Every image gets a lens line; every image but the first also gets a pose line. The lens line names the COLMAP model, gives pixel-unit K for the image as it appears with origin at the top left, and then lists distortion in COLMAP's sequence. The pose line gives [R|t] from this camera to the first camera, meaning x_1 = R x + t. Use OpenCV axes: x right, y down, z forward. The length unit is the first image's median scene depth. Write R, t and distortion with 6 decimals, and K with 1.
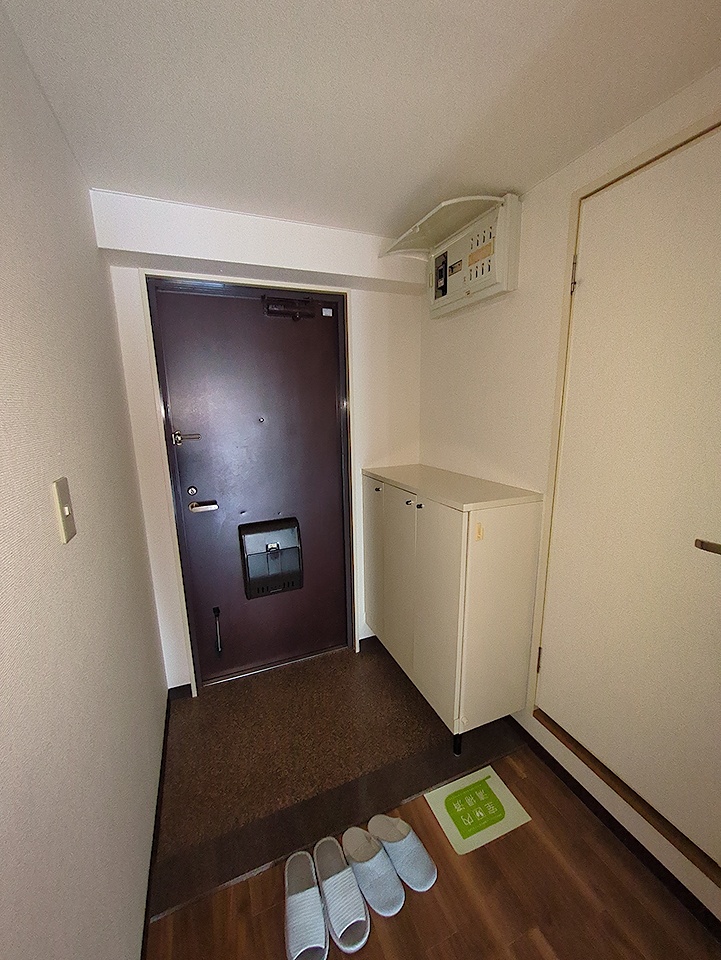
lens RADIAL K [[377.9, 0, 359.7], [0, 377.9, 484.4], [0, 0, 1]] dist [-0.000742, 0.000050]
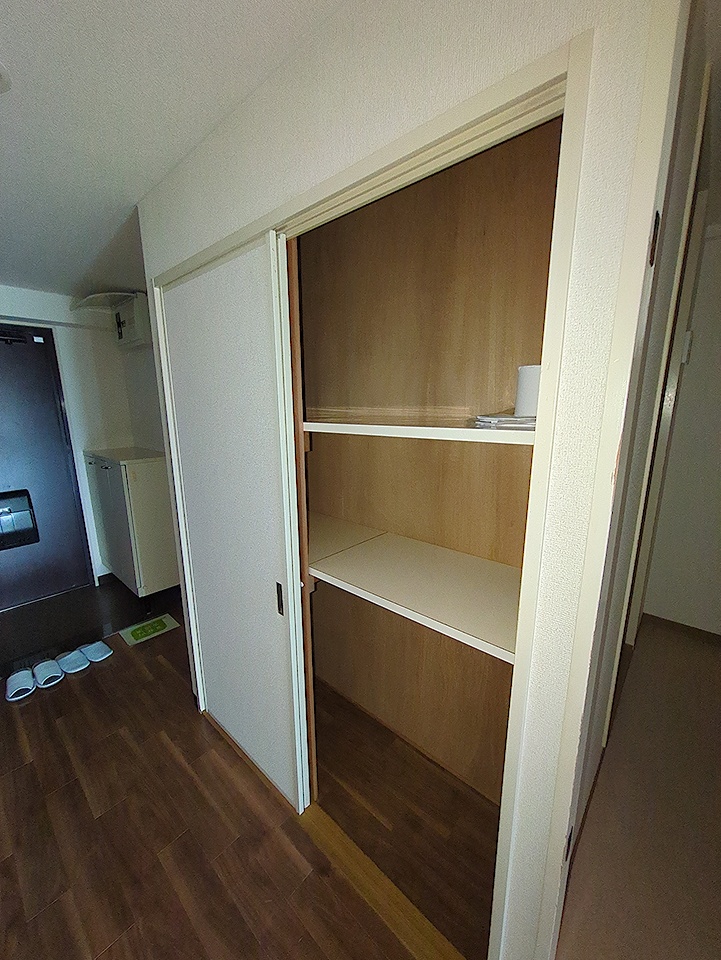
lens RADIAL K [[377.9, 0, 359.7], [0, 377.9, 484.4], [0, 0, 1]] dist [-0.000742, 0.000050]
pose [[0.903804, -0.078034, 0.420771, 0.384133], [0.077783, 0.996812, 0.017787, 0.157716], [-0.420818, 0.016653, 0.906992, -0.814067]]
